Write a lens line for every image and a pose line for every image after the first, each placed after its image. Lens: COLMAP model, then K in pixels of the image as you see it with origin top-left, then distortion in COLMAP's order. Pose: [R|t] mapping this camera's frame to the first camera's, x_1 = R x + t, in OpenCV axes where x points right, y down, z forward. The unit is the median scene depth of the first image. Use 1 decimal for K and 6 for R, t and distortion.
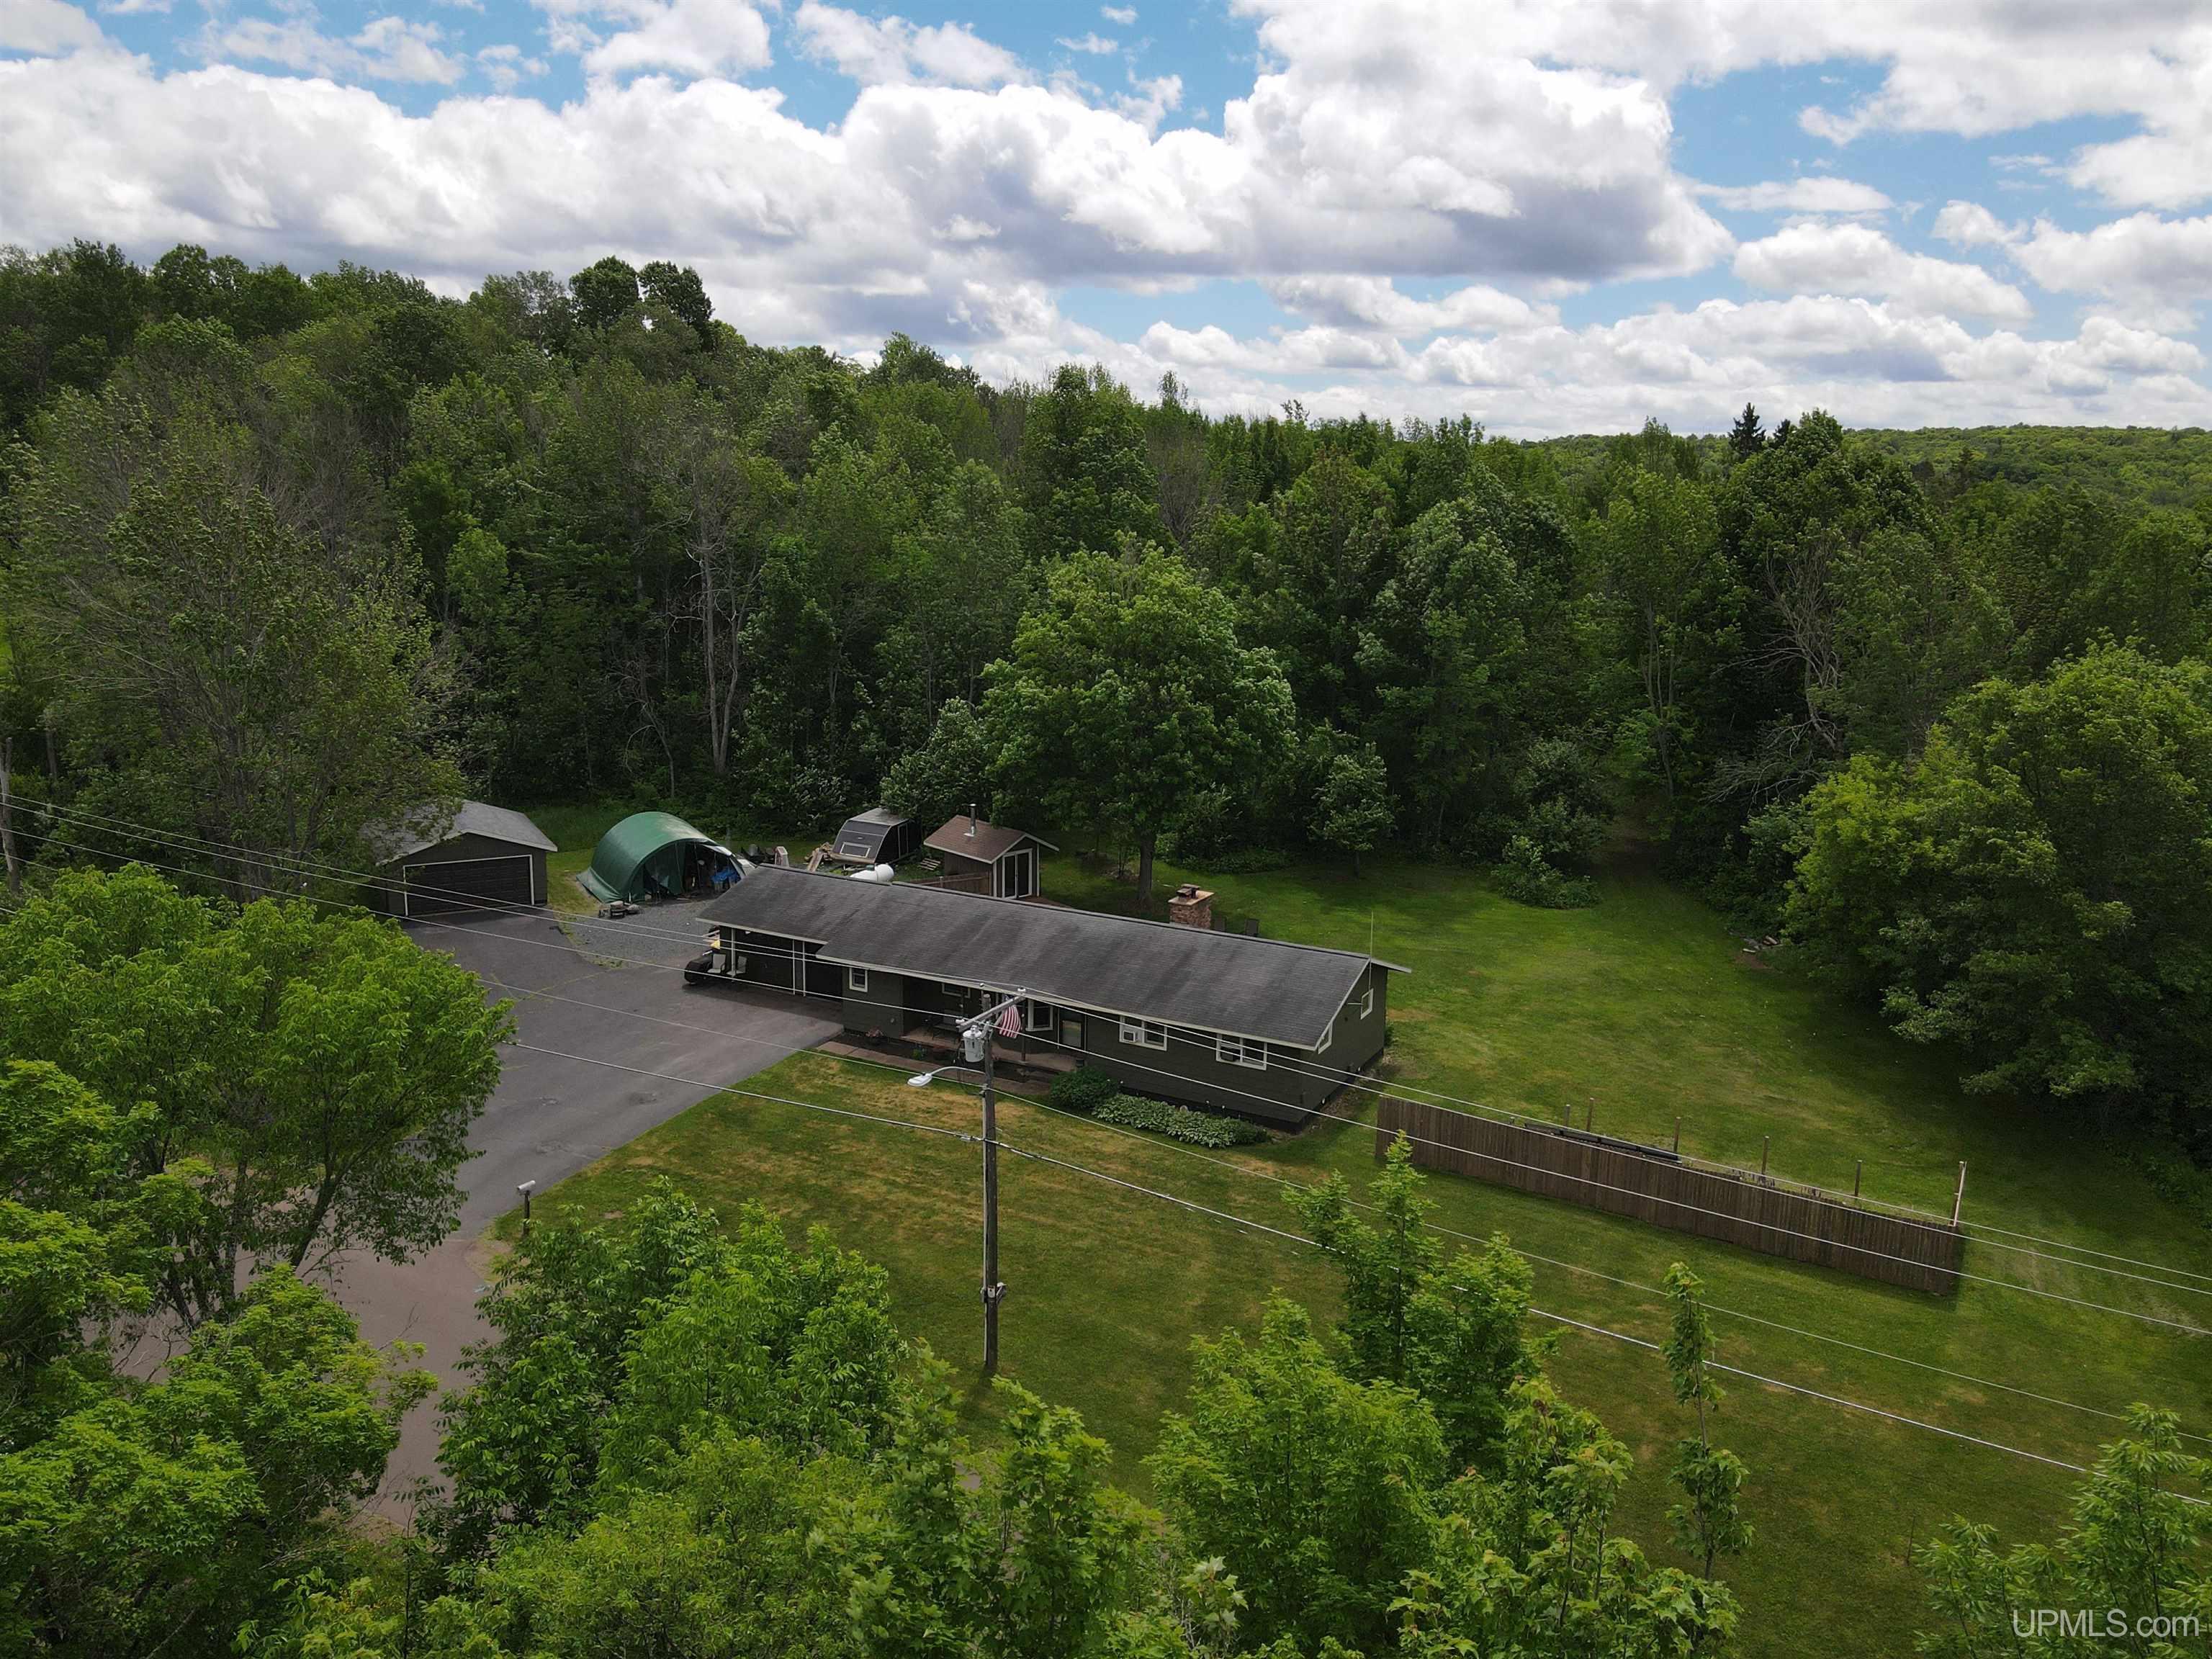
lens RADIAL K [[1648.7, 0, 1111.6], [0, 1648.7, 820.9], [0, 0, 1]] dist [0.017762, 0.007929]
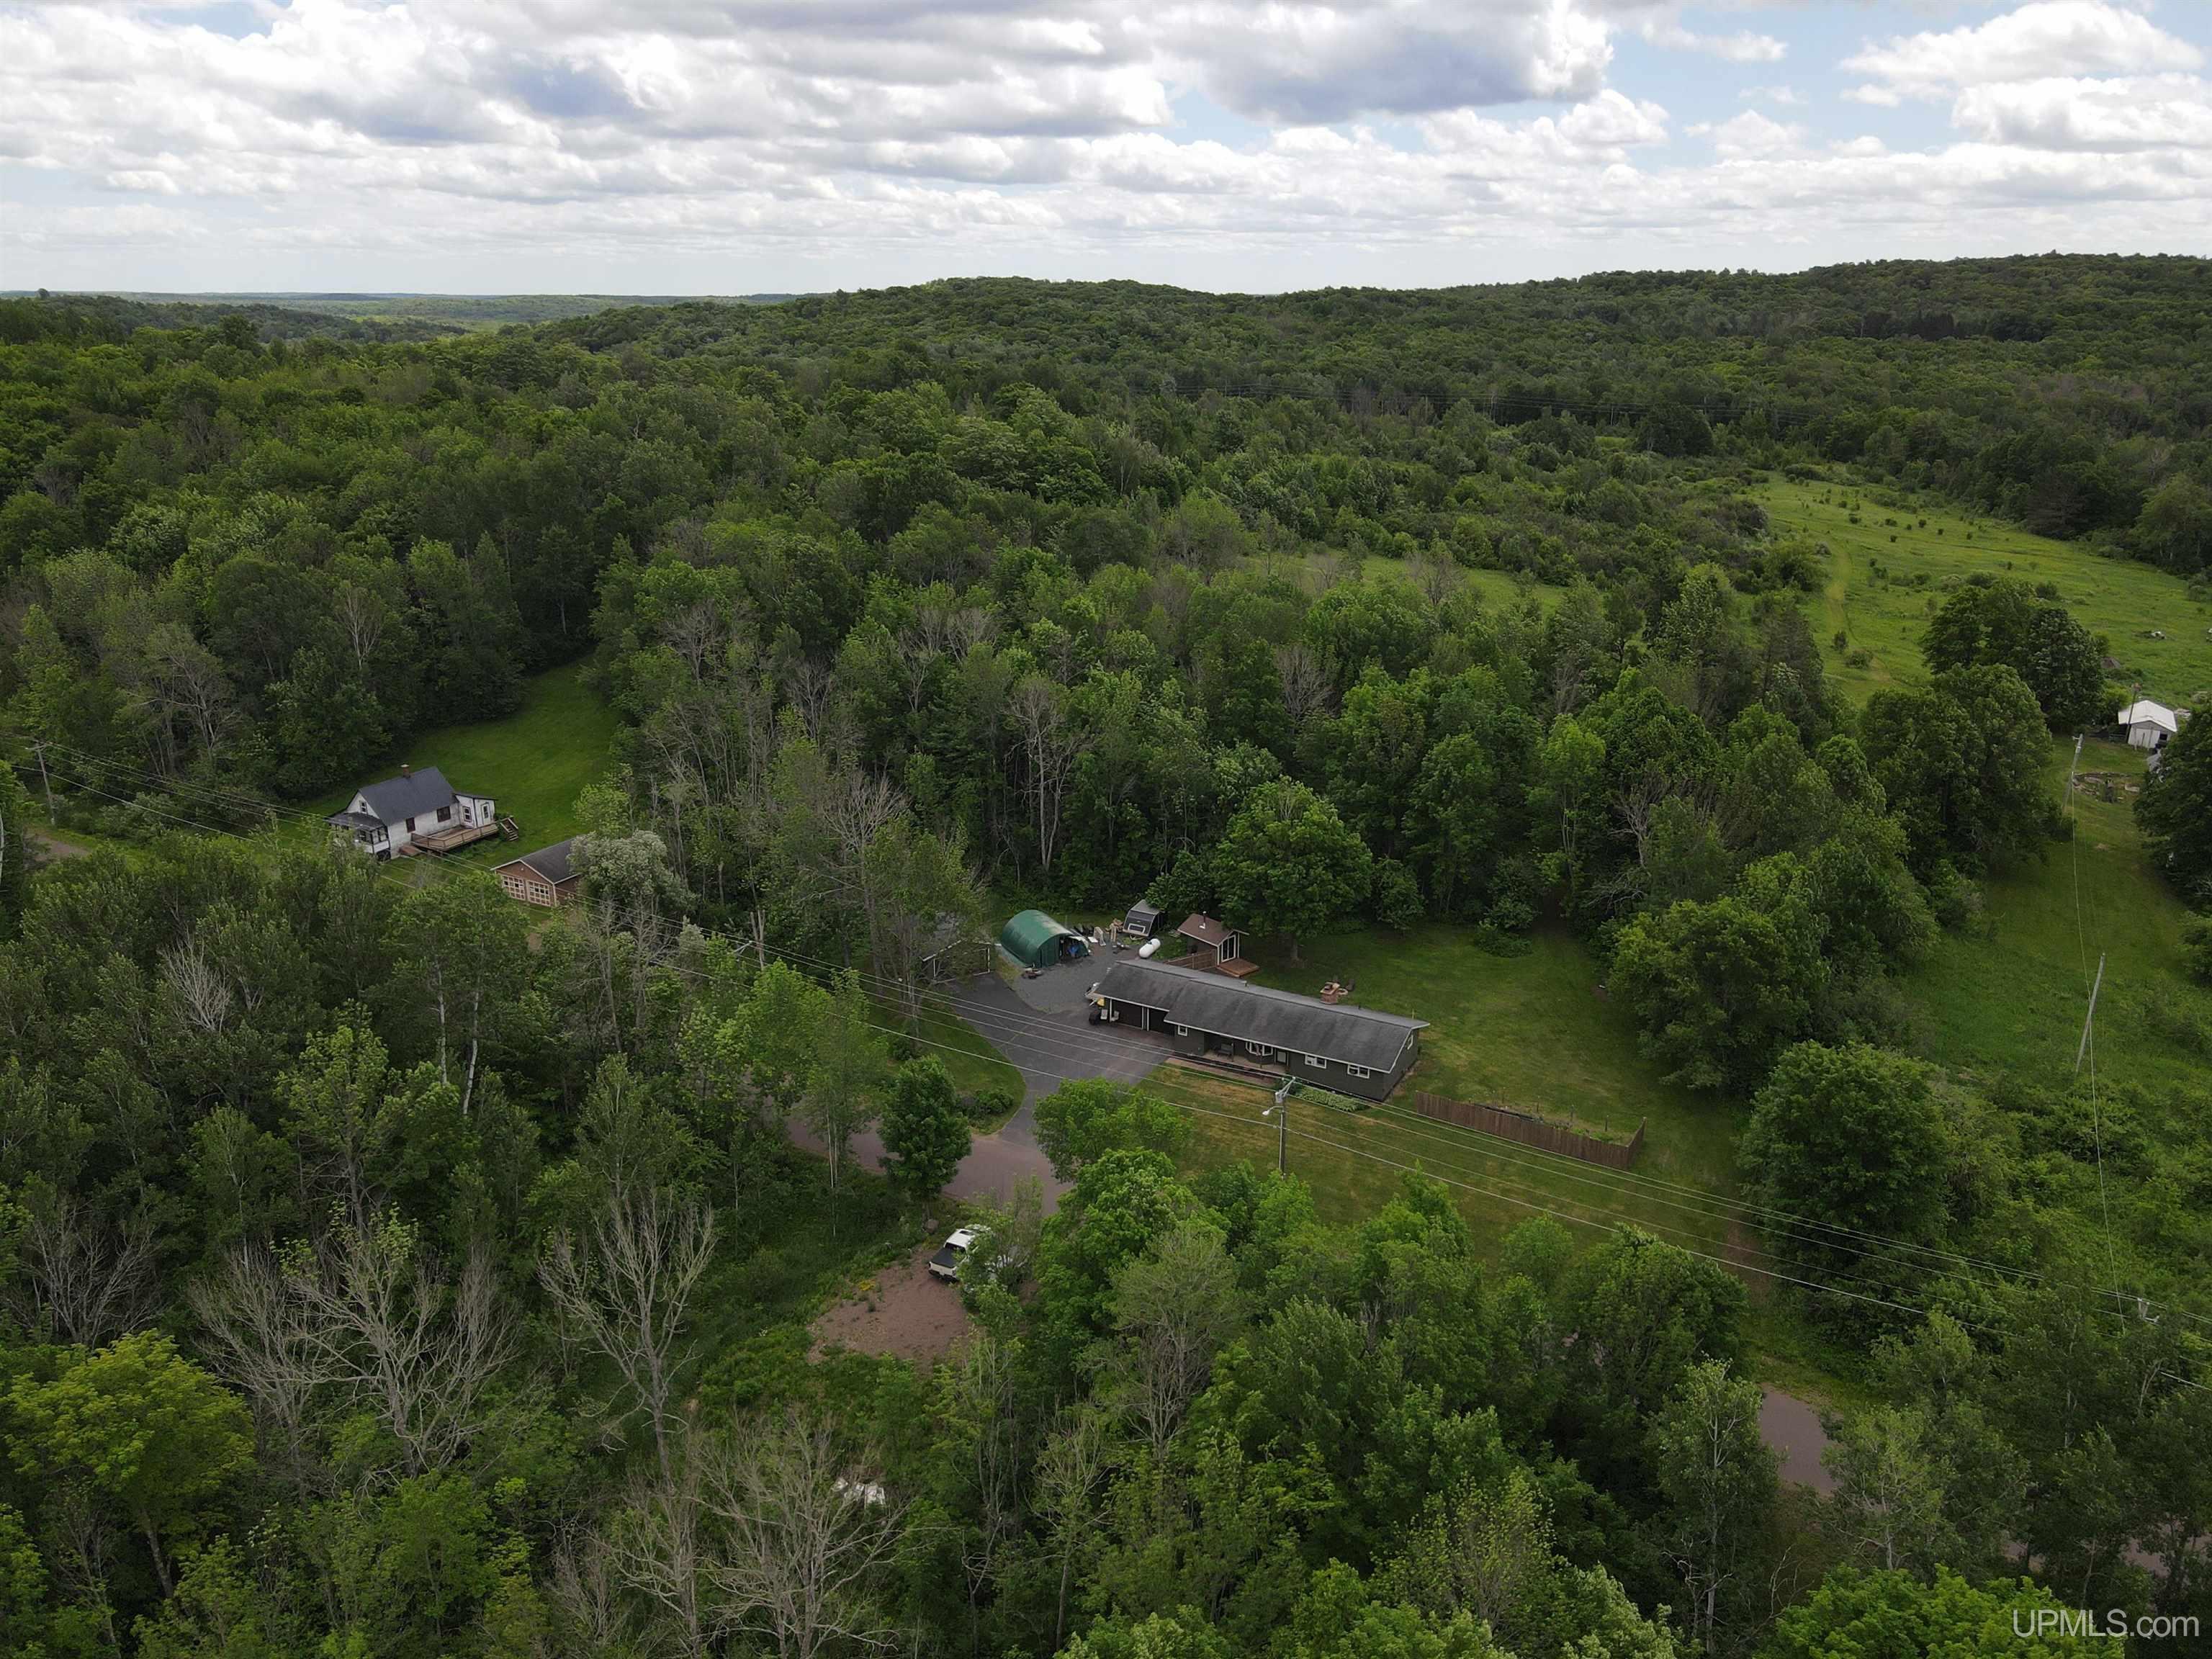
lens RADIAL K [[1648.7, 0, 1107.3], [0, 1648.7, 823.3], [0, 0, 1]] dist [0.017762, 0.007929]
pose [[0.999743, -0.012128, -0.019144, -0.187922], [0.014218, 0.993477, 0.113145, -0.392777], [0.017647, -0.113388, 0.993394, -1.075370]]
